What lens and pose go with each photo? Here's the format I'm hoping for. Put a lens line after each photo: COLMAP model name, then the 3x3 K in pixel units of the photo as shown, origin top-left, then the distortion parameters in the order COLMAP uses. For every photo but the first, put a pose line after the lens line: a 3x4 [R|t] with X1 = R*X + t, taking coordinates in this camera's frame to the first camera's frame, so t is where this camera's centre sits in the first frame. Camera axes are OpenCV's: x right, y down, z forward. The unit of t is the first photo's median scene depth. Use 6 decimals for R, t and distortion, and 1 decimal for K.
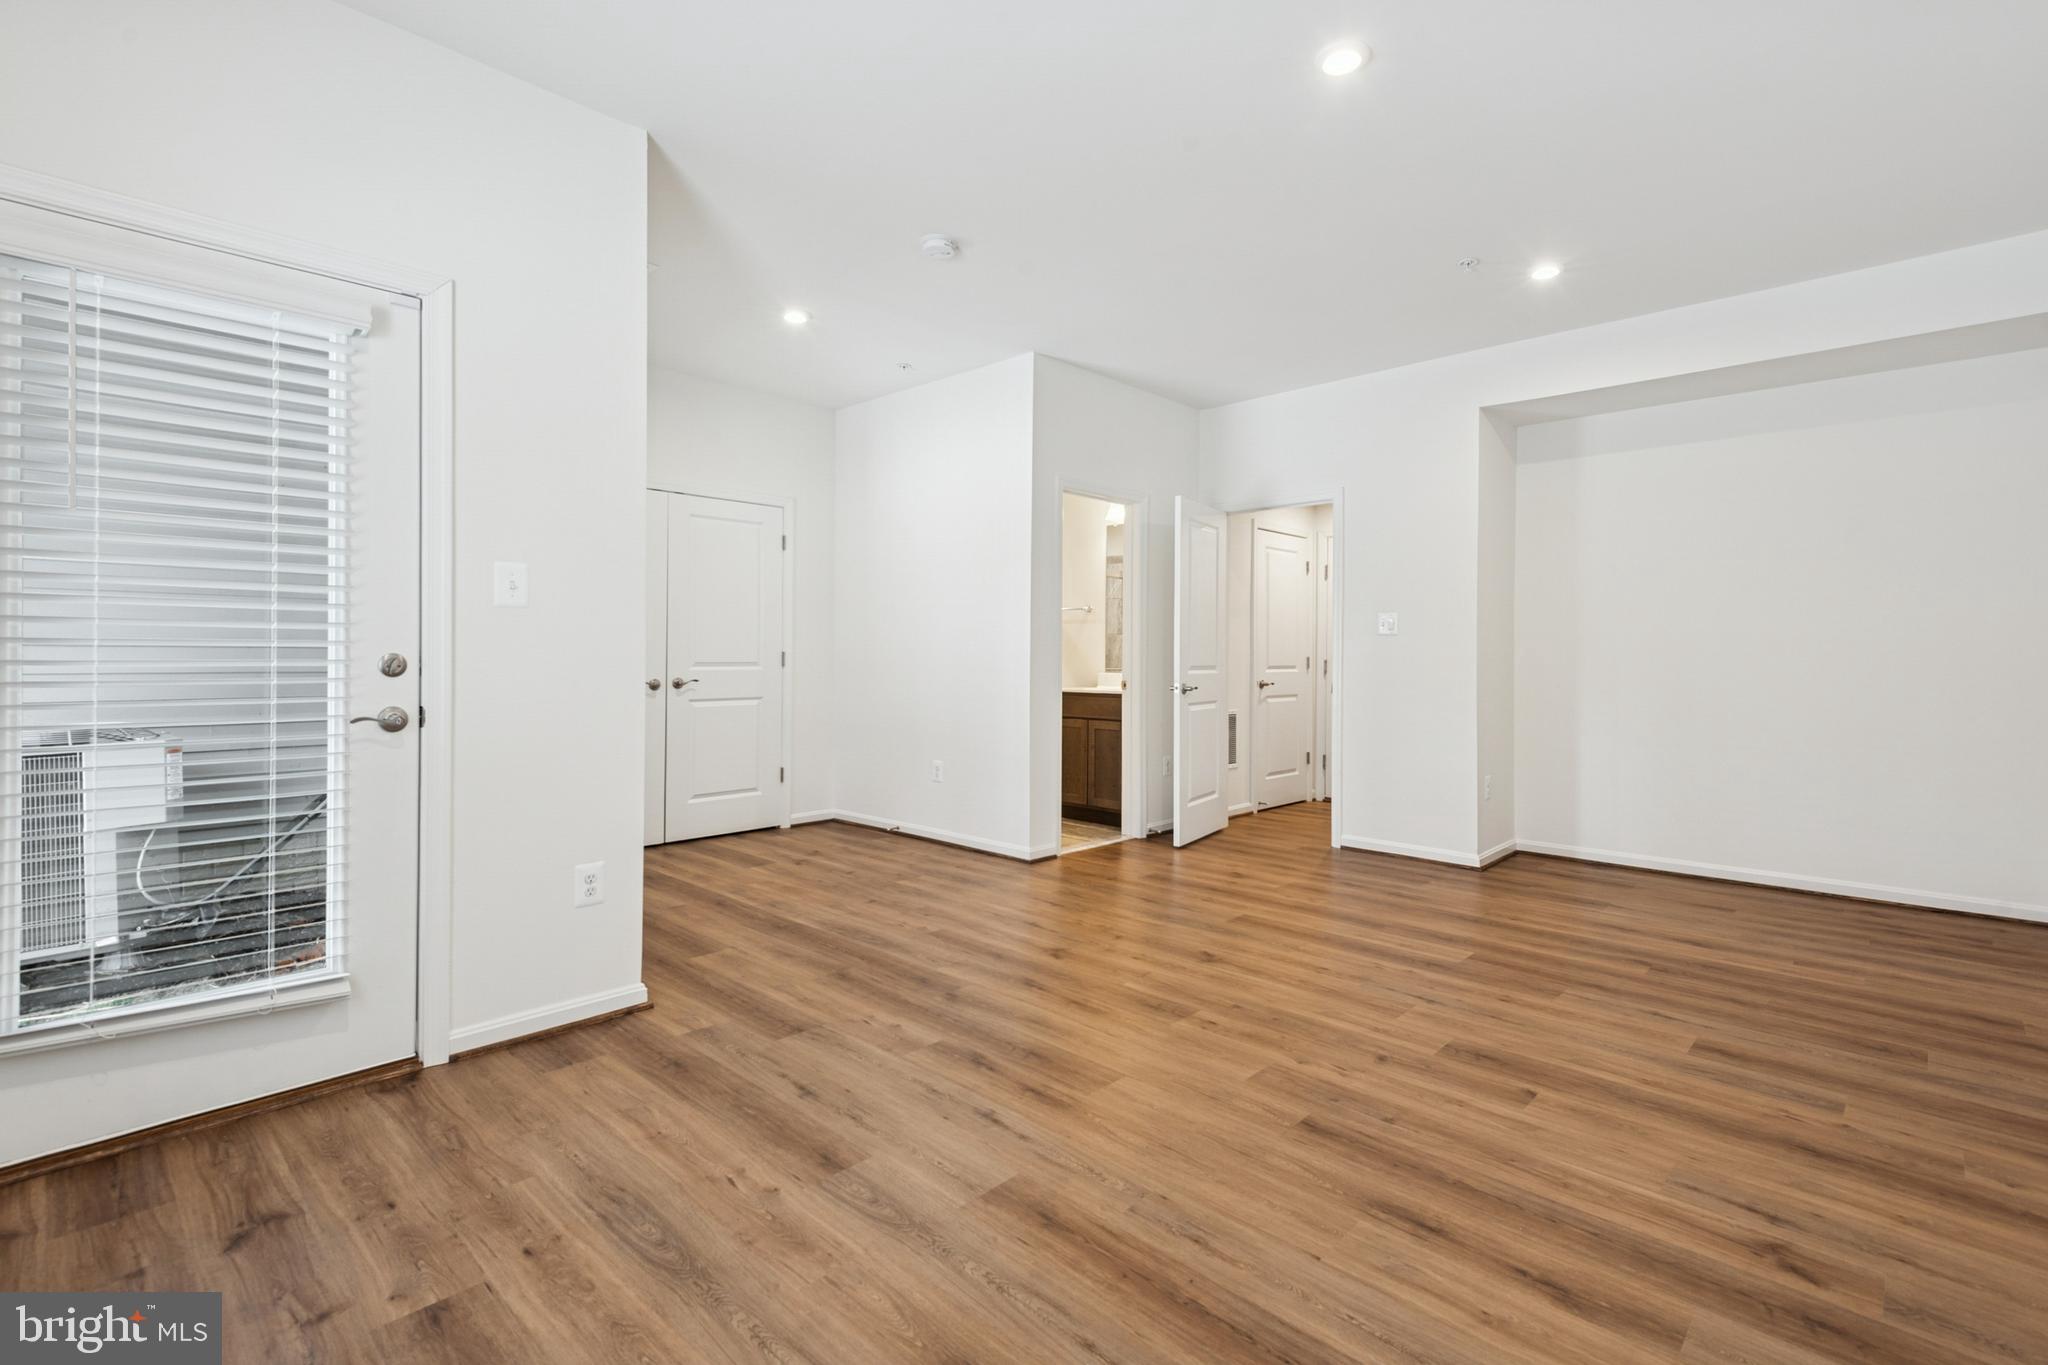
lens RADIAL K [[939.0, 0, 1022.7], [0, 939.0, 671.3], [0, 0, 1]] dist [0.001685, 0.000459]
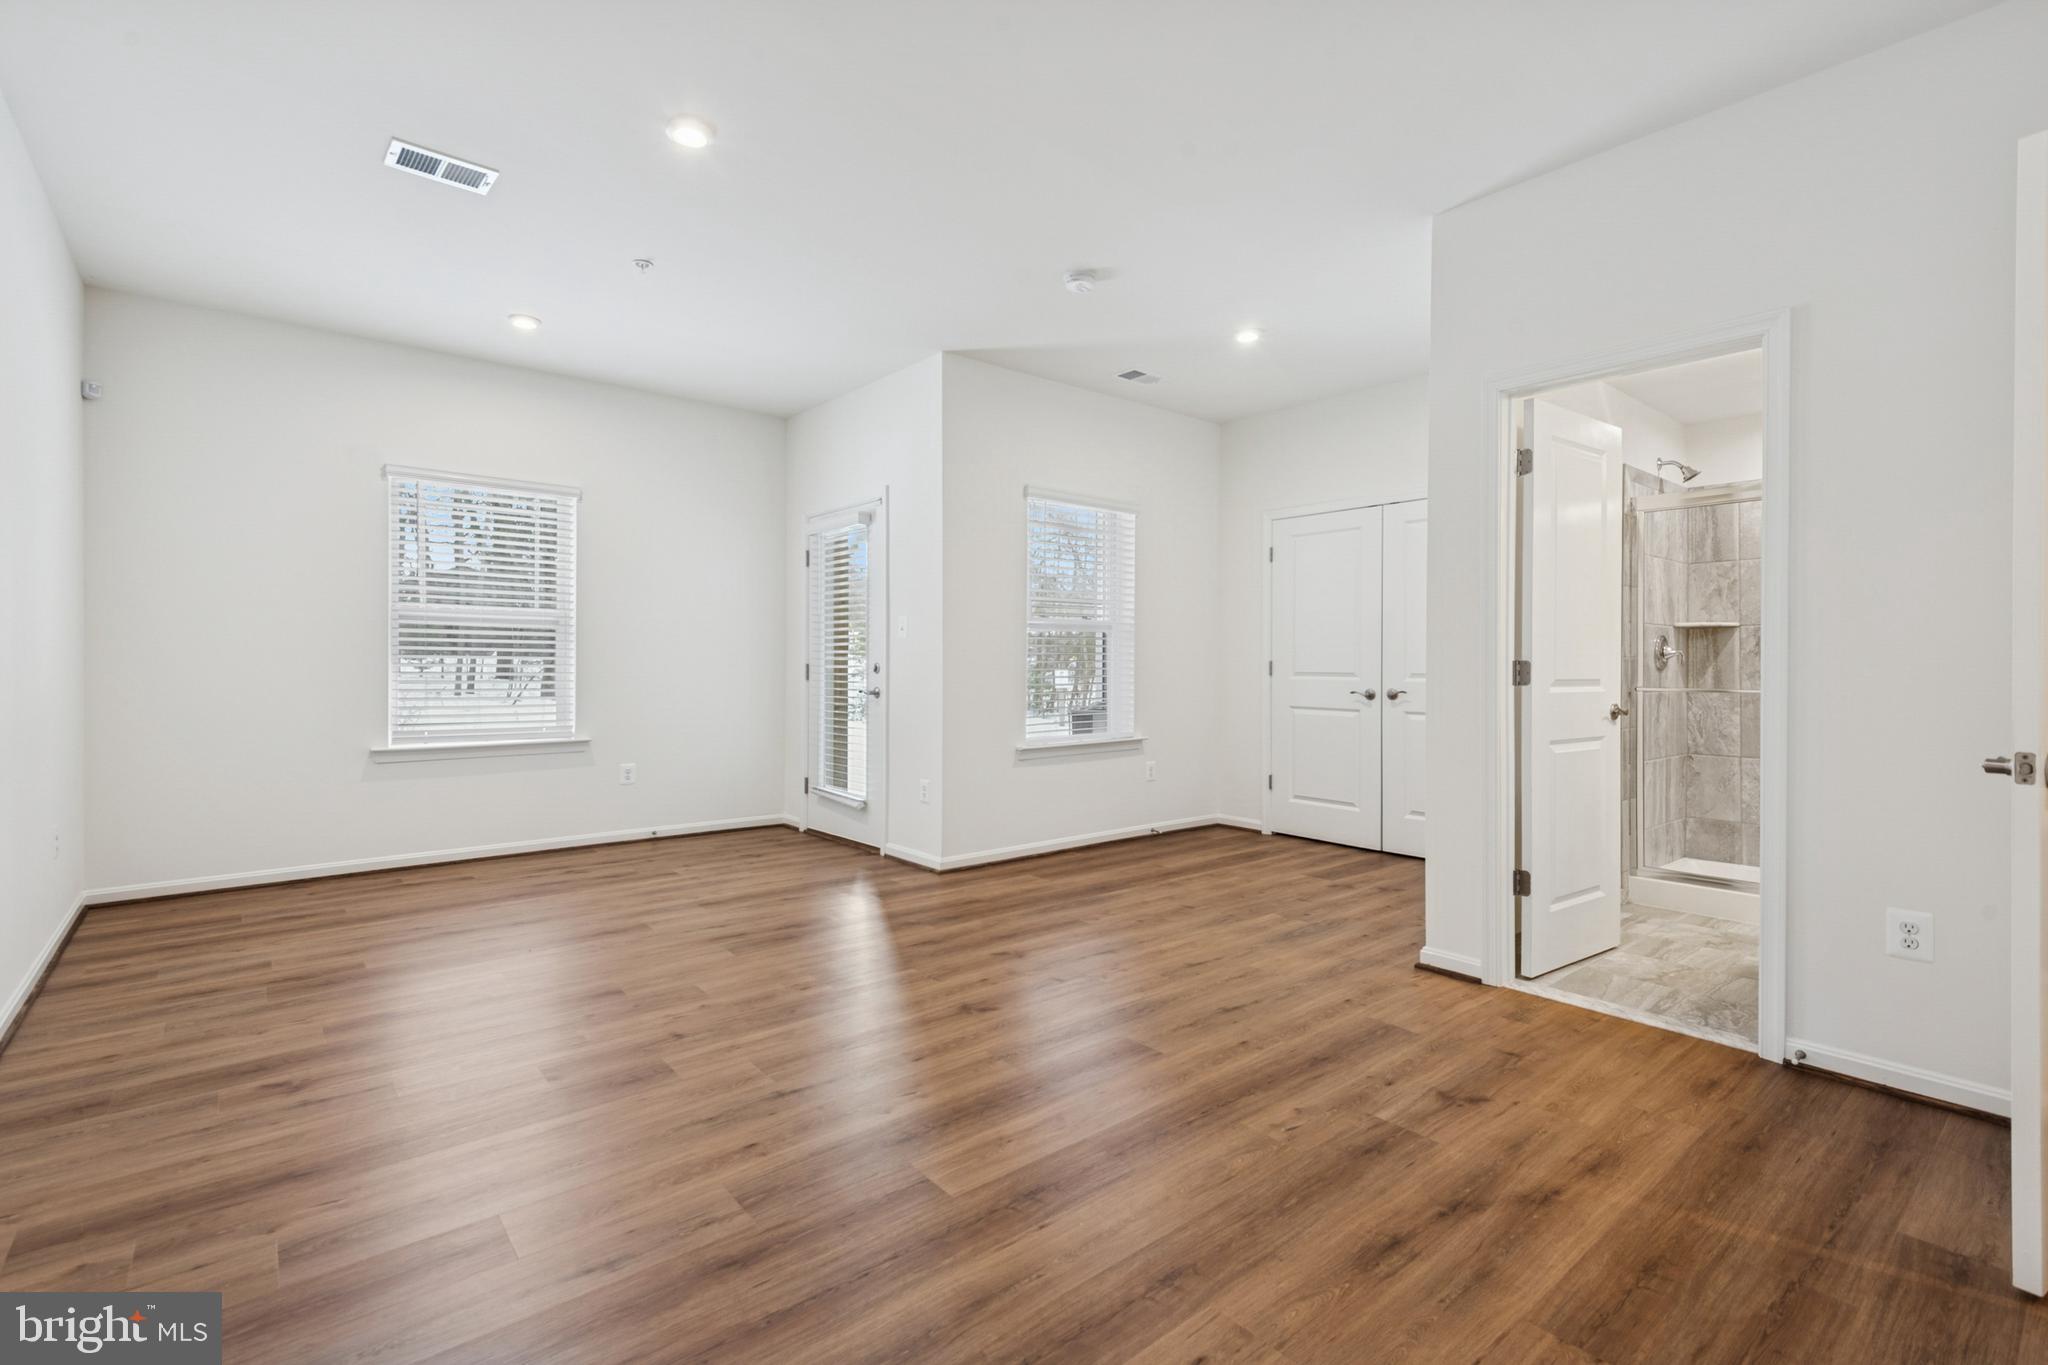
lens RADIAL K [[939.0, 0, 1022.7], [0, 939.0, 671.3], [0, 0, 1]] dist [0.001685, 0.000459]
pose [[-0.108149, 0.000789, -0.994134, 1.397180], [-0.022801, 0.999735, 0.003273, -0.013470], [0.993873, 0.023021, -0.108103, 1.492918]]
